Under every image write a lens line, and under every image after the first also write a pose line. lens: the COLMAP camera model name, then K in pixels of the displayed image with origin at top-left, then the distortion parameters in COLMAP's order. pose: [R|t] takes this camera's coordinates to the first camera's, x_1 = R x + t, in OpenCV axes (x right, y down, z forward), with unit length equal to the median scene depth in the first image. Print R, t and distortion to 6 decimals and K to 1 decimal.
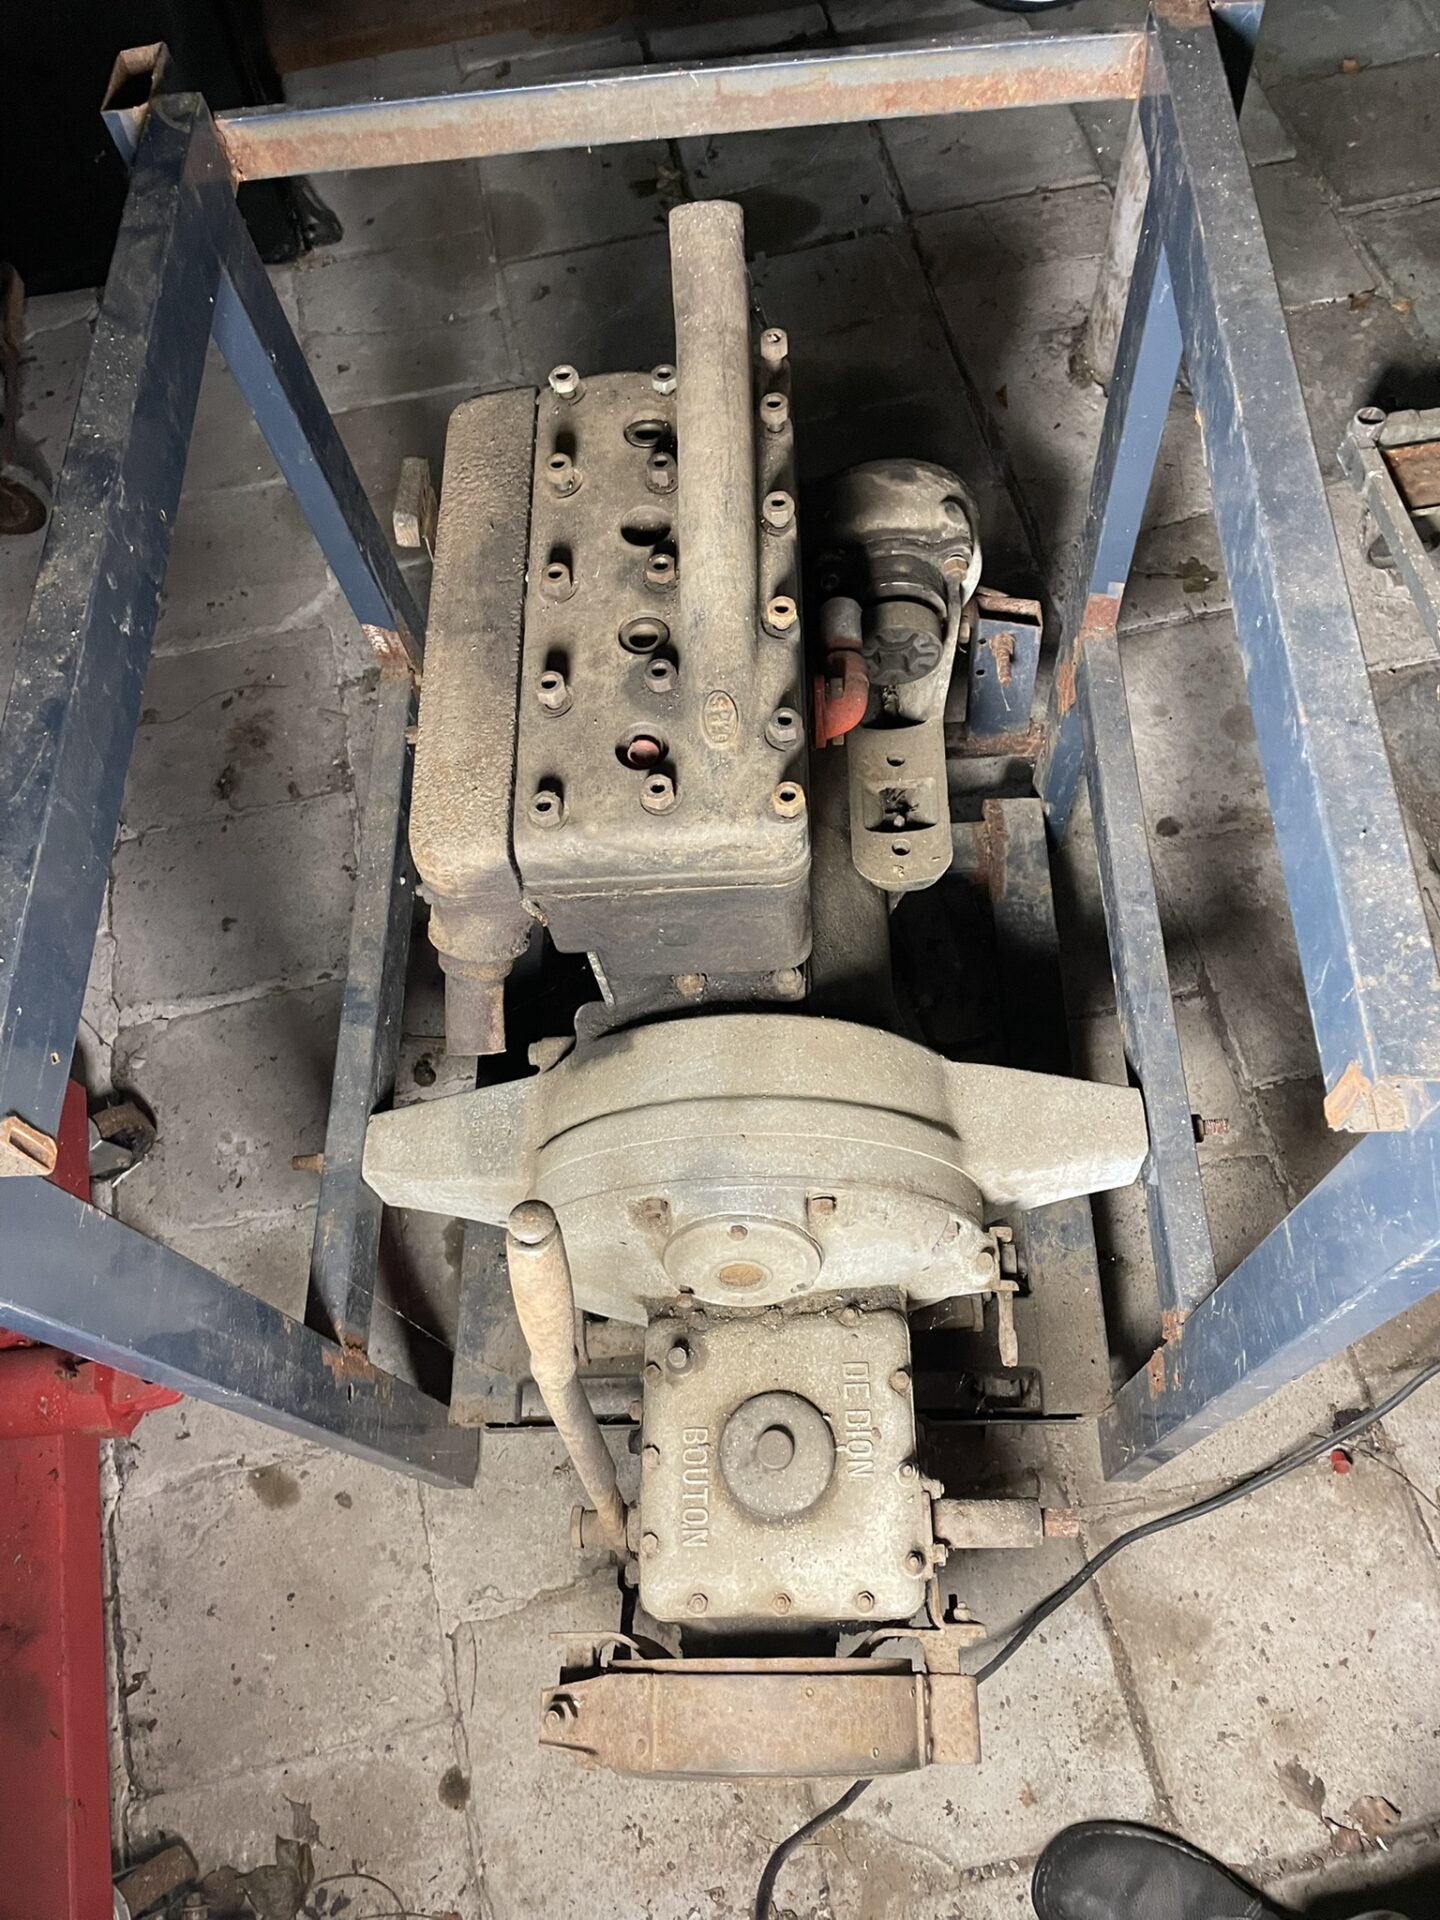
lens RADIAL K [[1493.1, 0, 720.0], [0, 1493.1, 960.0], [0, 0, 1]] dist [0.080989, -0.119311]
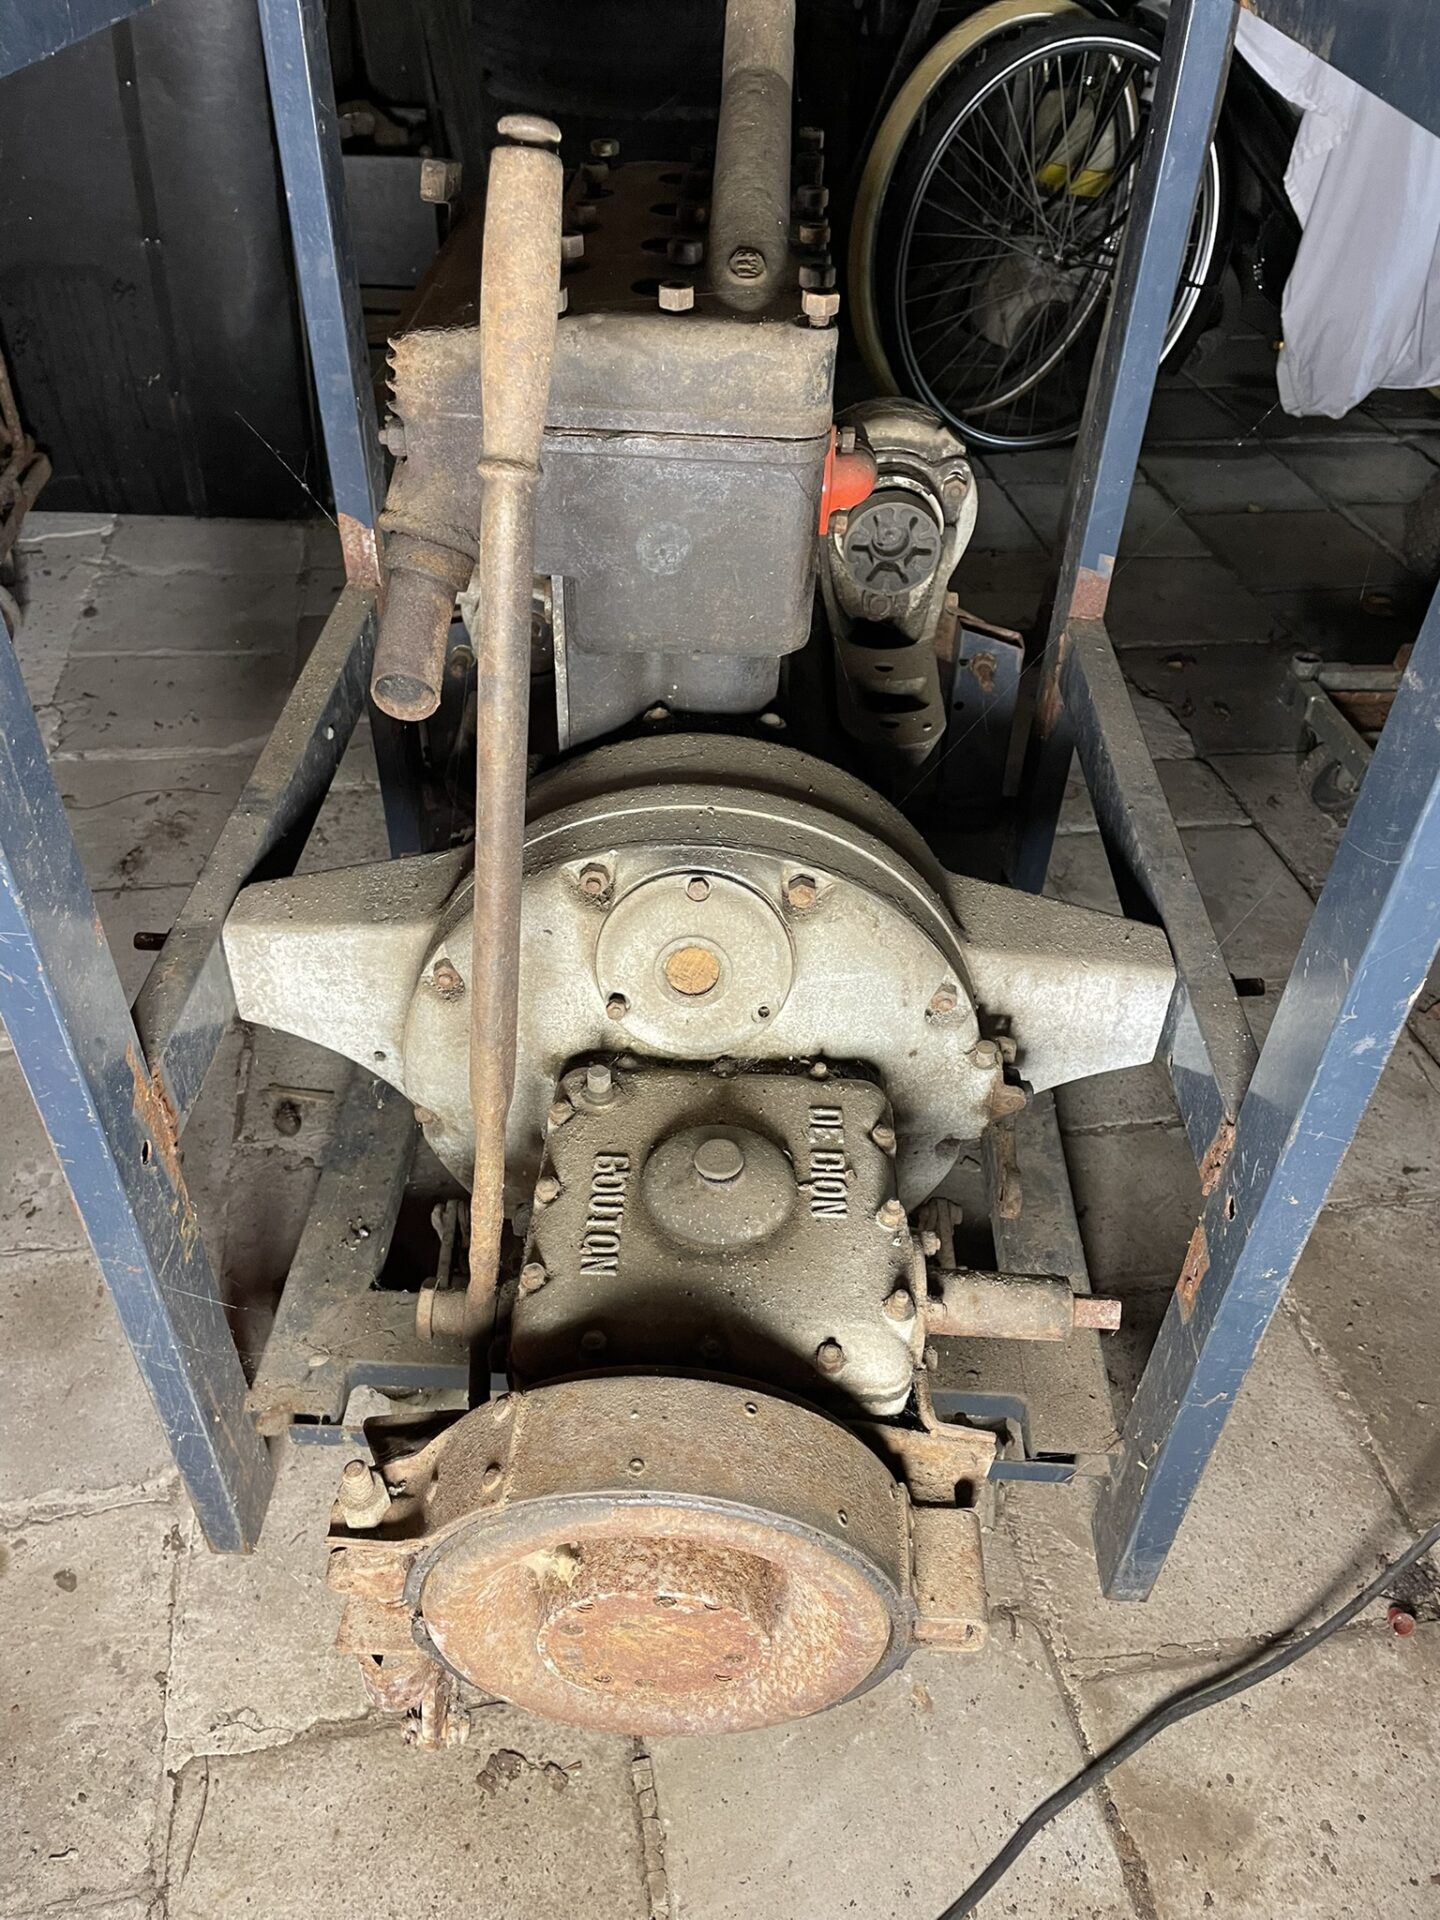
lens RADIAL K [[1493.1, 0, 720.0], [0, 1493.1, 960.0], [0, 0, 1]] dist [0.080989, -0.119311]
pose [[0.992160, 0.116071, 0.046328, -0.006535], [-0.085840, 0.902338, -0.422396, 0.388321], [-0.090831, 0.415107, 0.905227, 0.201472]]
